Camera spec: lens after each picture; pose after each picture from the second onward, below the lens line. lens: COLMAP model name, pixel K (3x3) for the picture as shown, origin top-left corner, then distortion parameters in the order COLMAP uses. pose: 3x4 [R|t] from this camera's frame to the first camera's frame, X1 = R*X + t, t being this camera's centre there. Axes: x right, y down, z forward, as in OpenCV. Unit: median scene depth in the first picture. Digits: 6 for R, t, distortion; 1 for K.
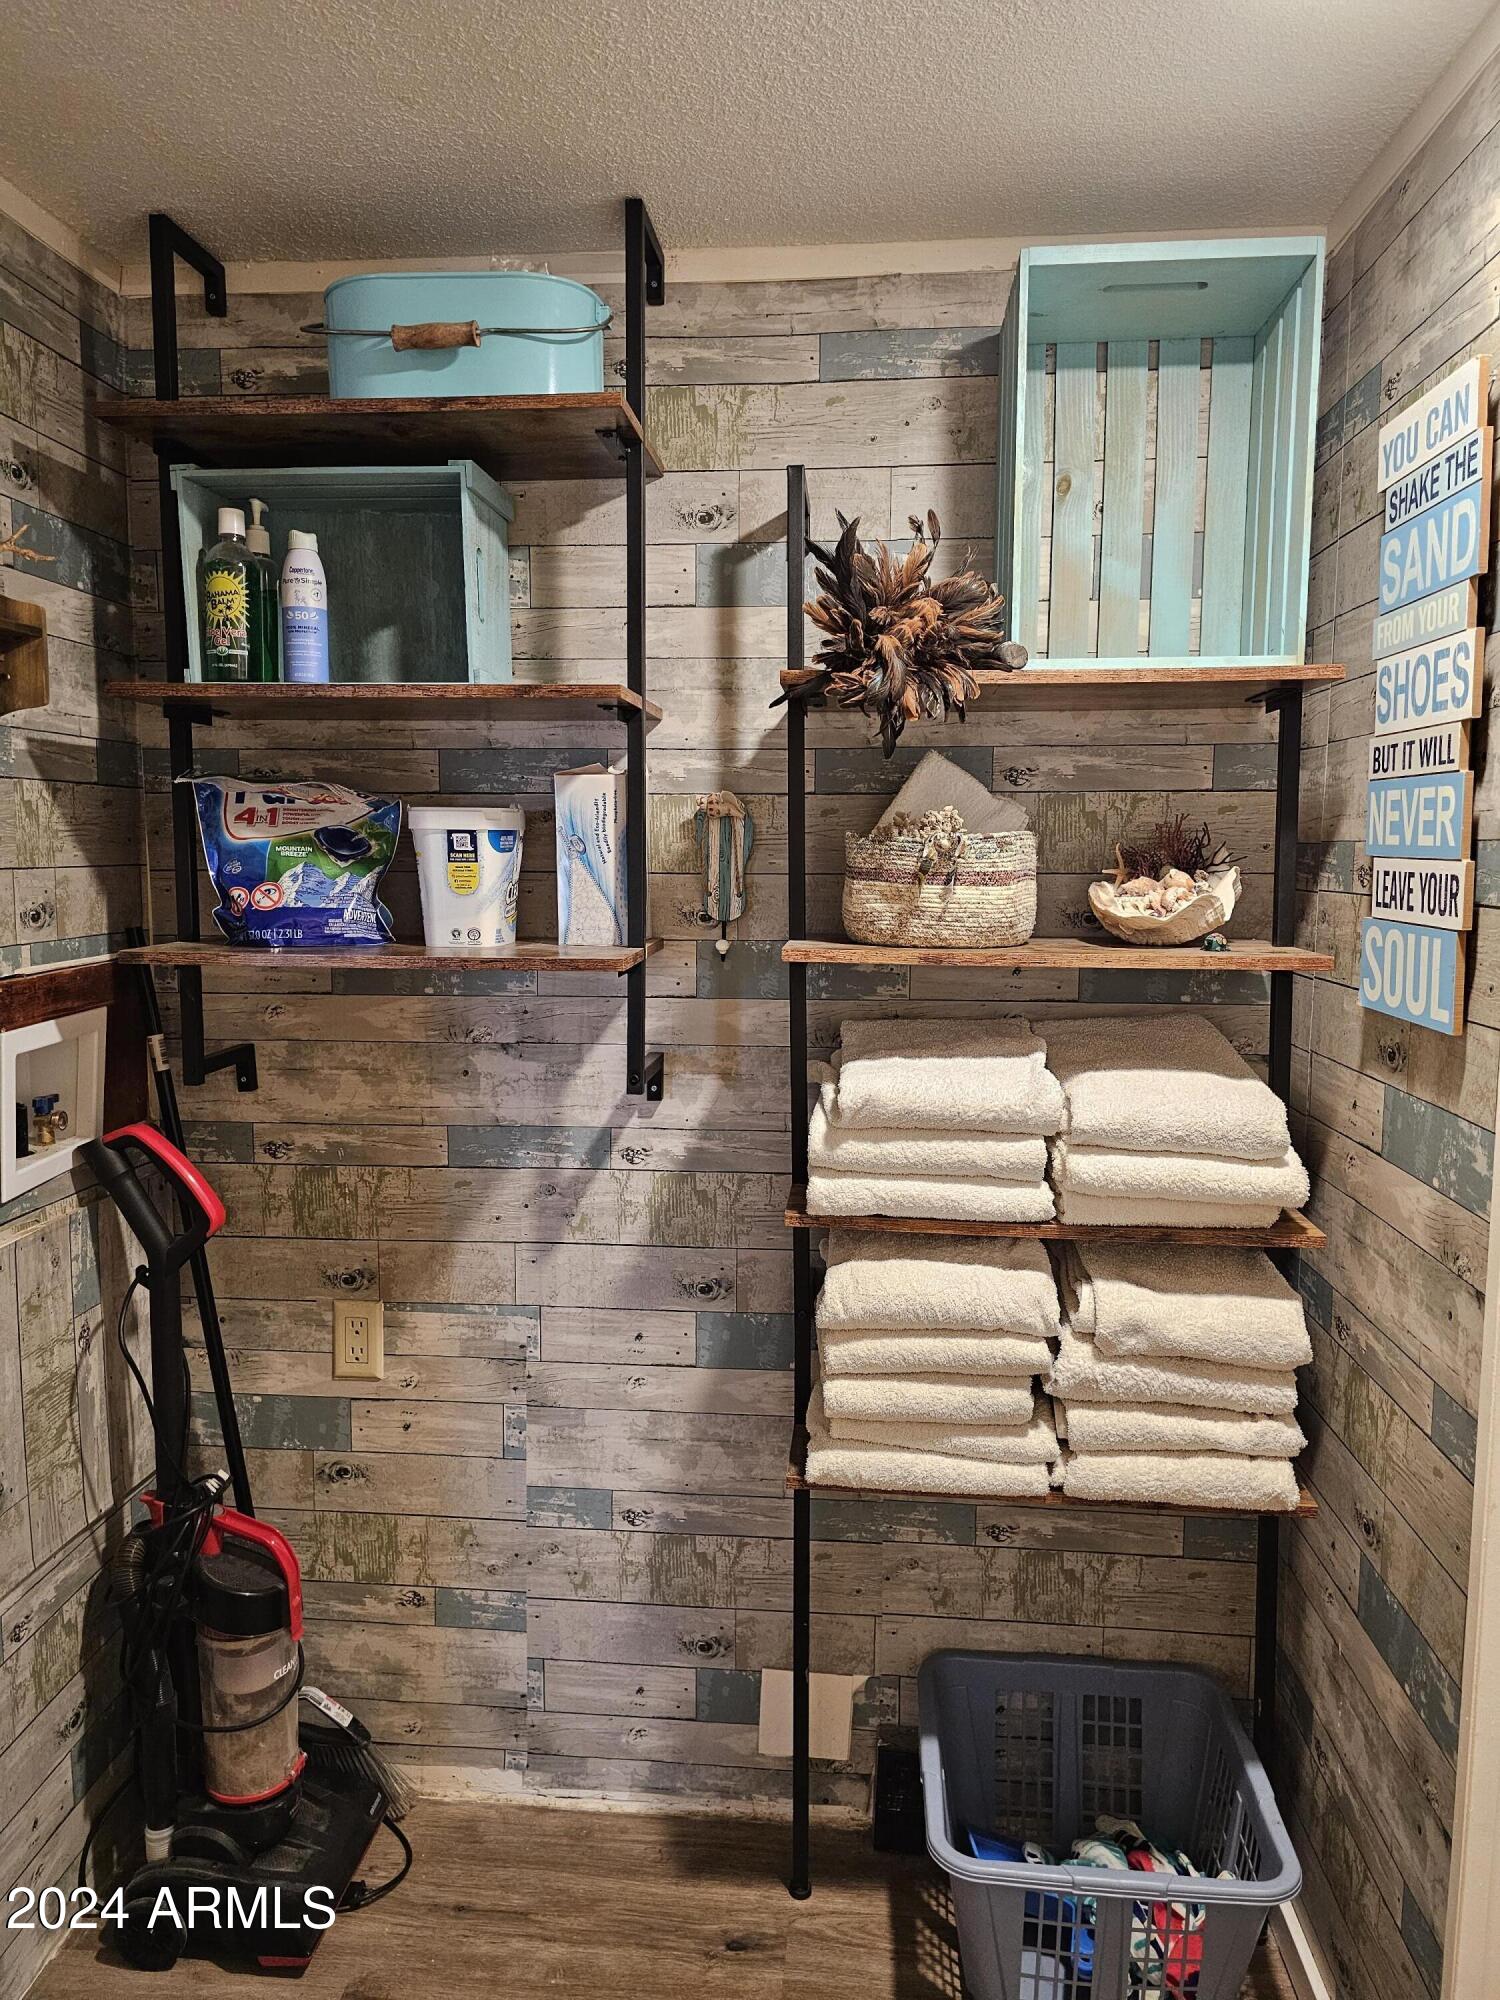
lens RADIAL K [[1346.1, 0, 744.1], [0, 1346.1, 985.5], [0, 0, 1]] dist [0.062153, -0.059752]
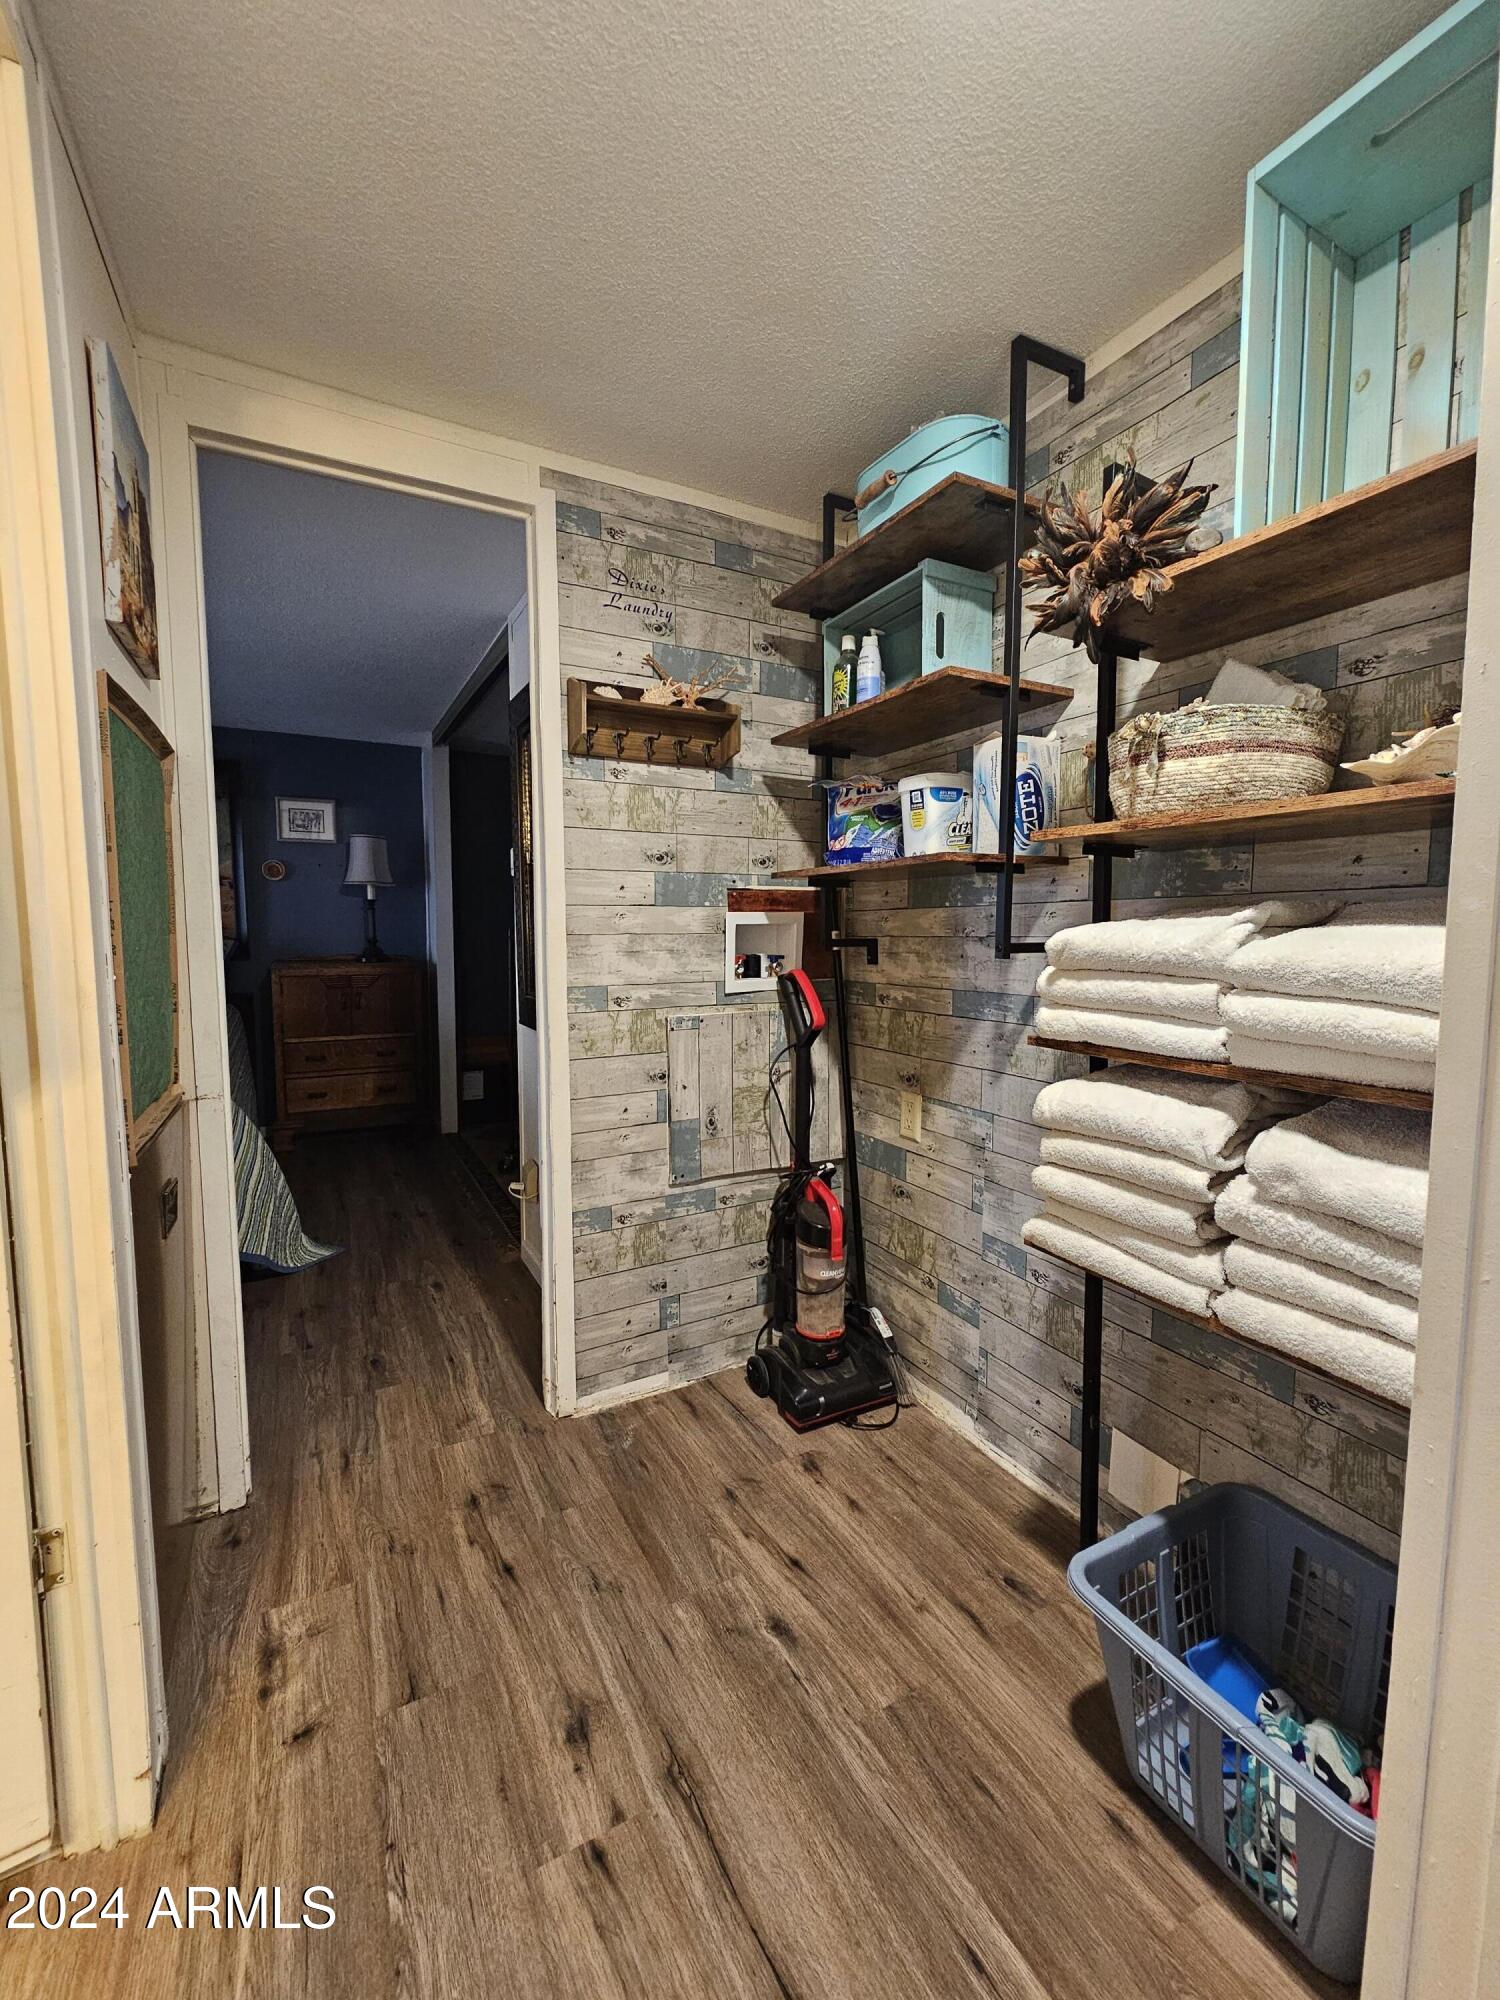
lens RADIAL K [[812.5, 0, 736.2], [0, 812.5, 995.7], [0, 0, 1]] dist [0.010199, -0.009440]
pose [[0.549888, 0.064290, -0.832760, 0.443519], [-0.088656, 0.995893, 0.018343, 0.117337], [0.830520, 0.063743, 0.553330, 0.262046]]
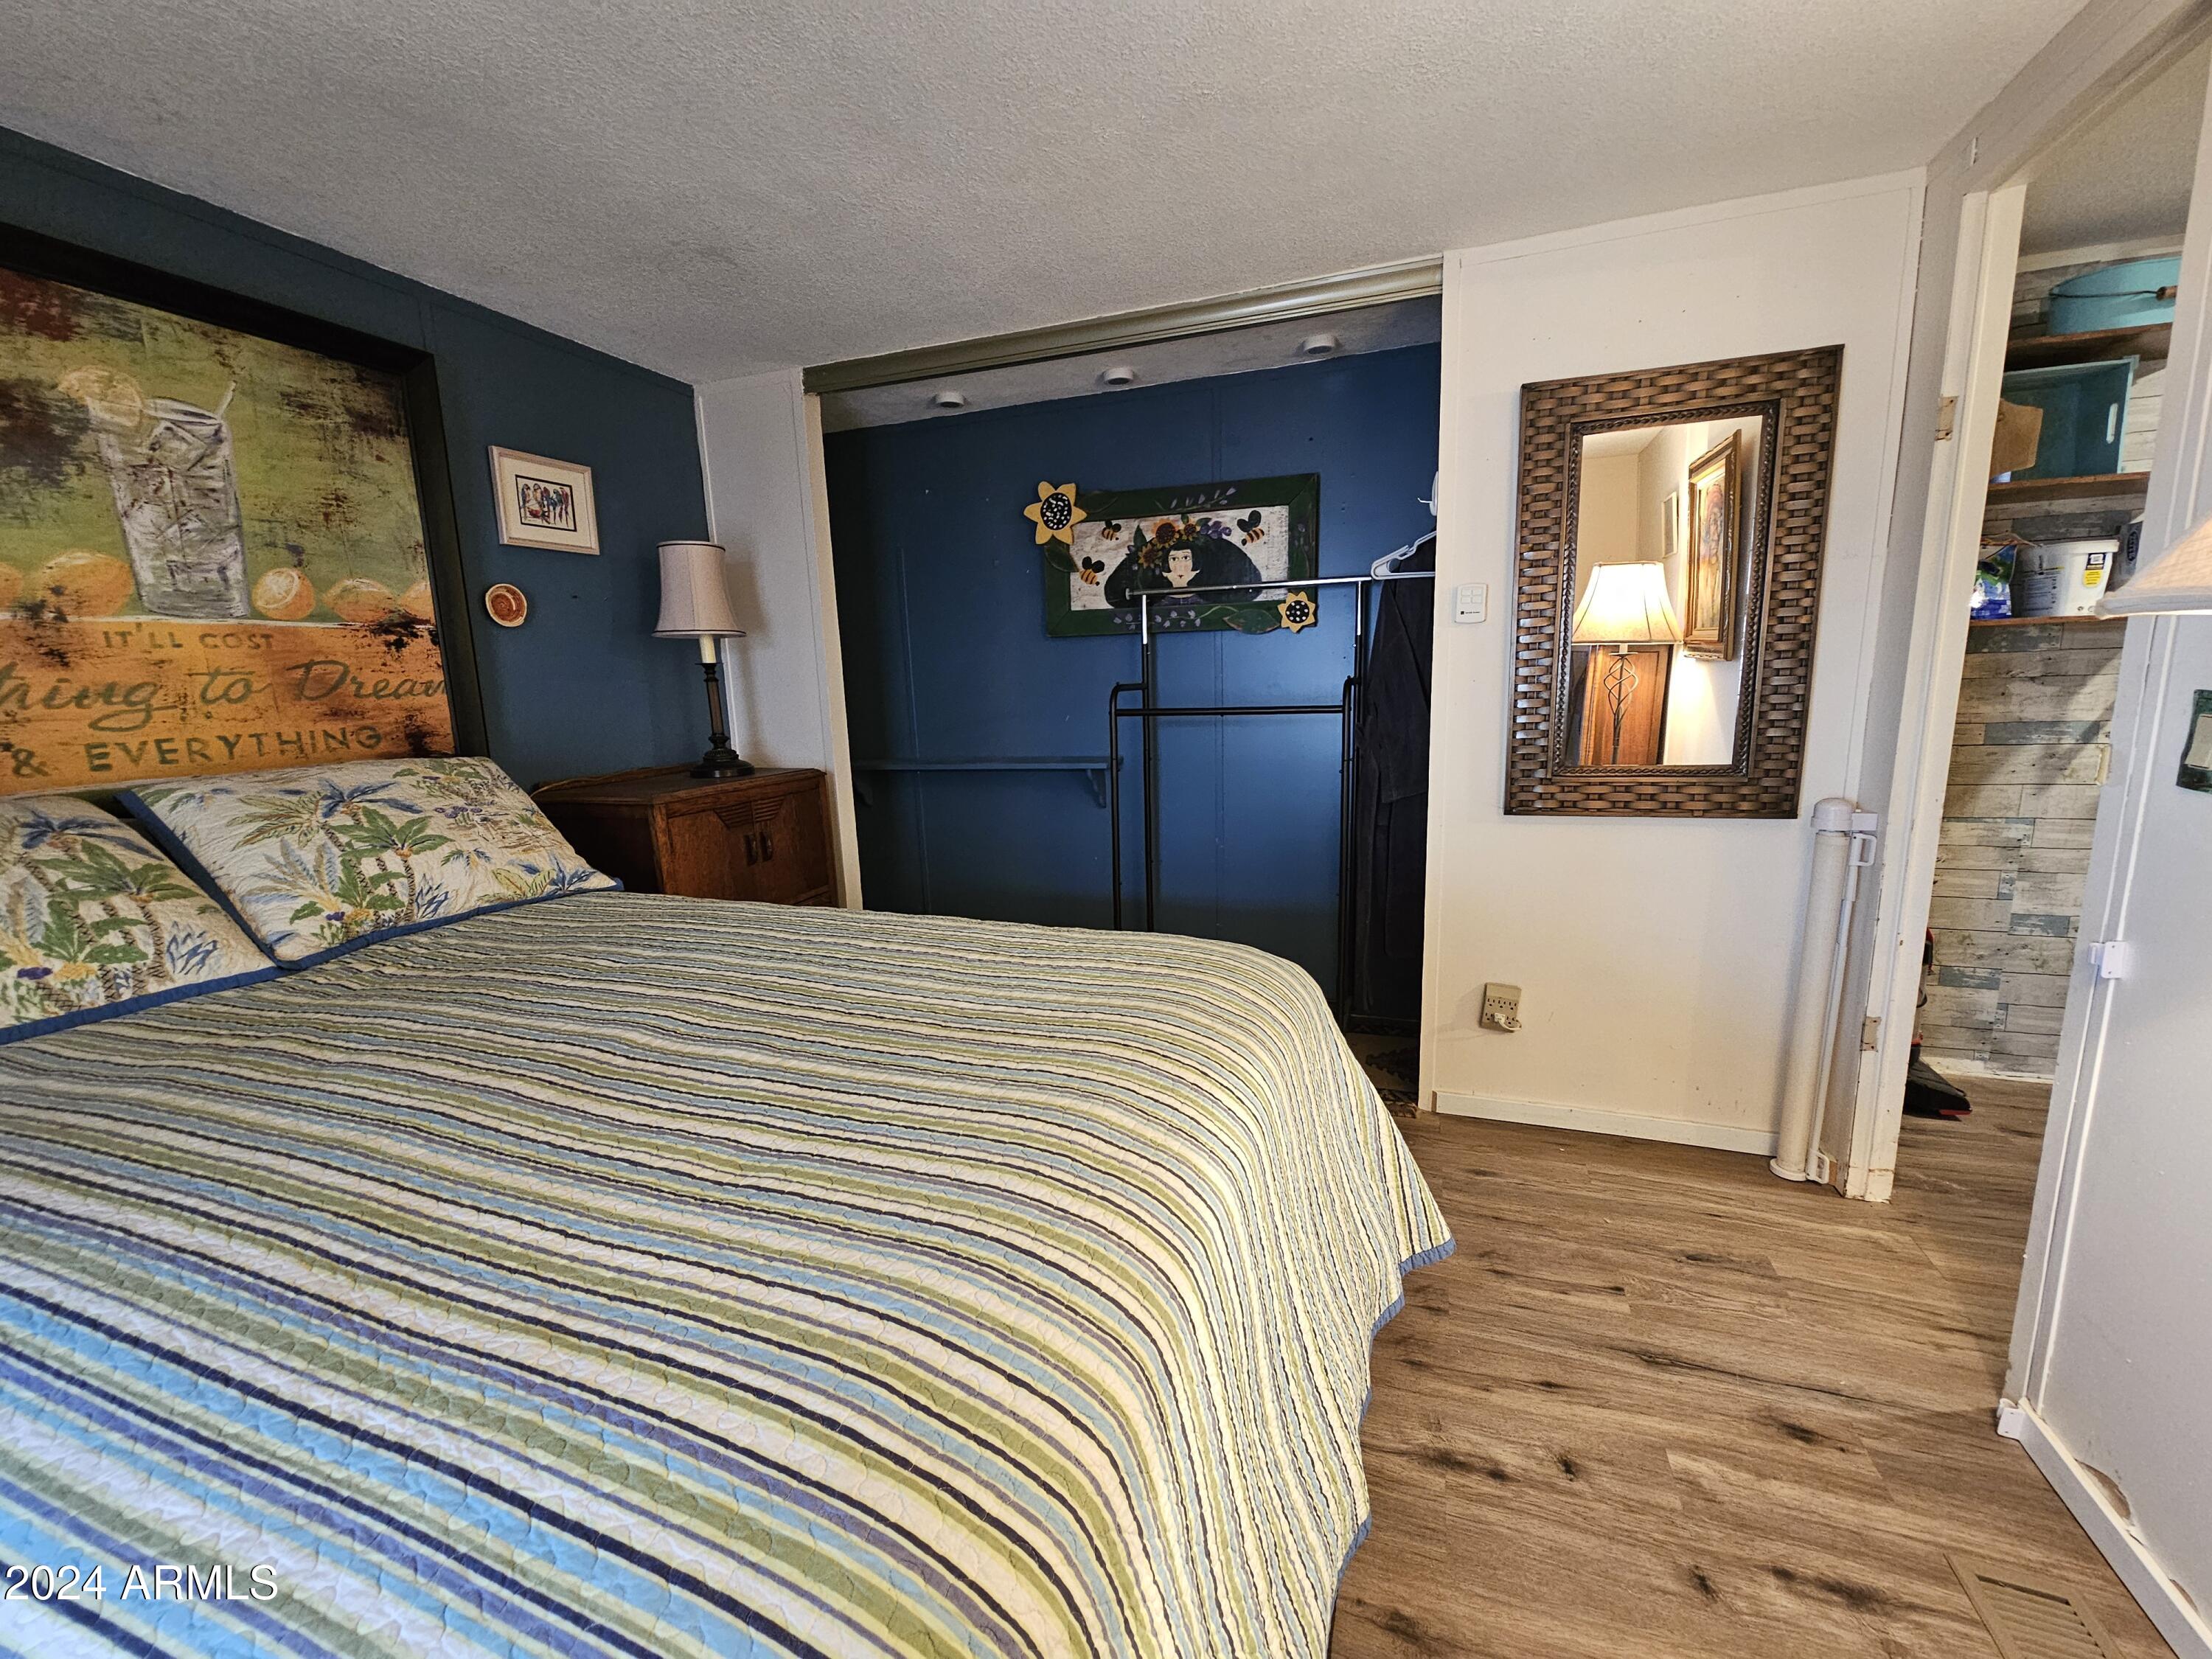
lens RADIAL K [[898.7, 0, 1106.0], [0, 898.7, 829.5], [0, 0, 1]] dist [0.010199, -0.009440]
pose [[0.965296, 0.005769, -0.261095, -1.098888], [0.012970, 0.997463, 0.069990, 0.150776], [0.260837, -0.070947, 0.962772, -0.562026]]
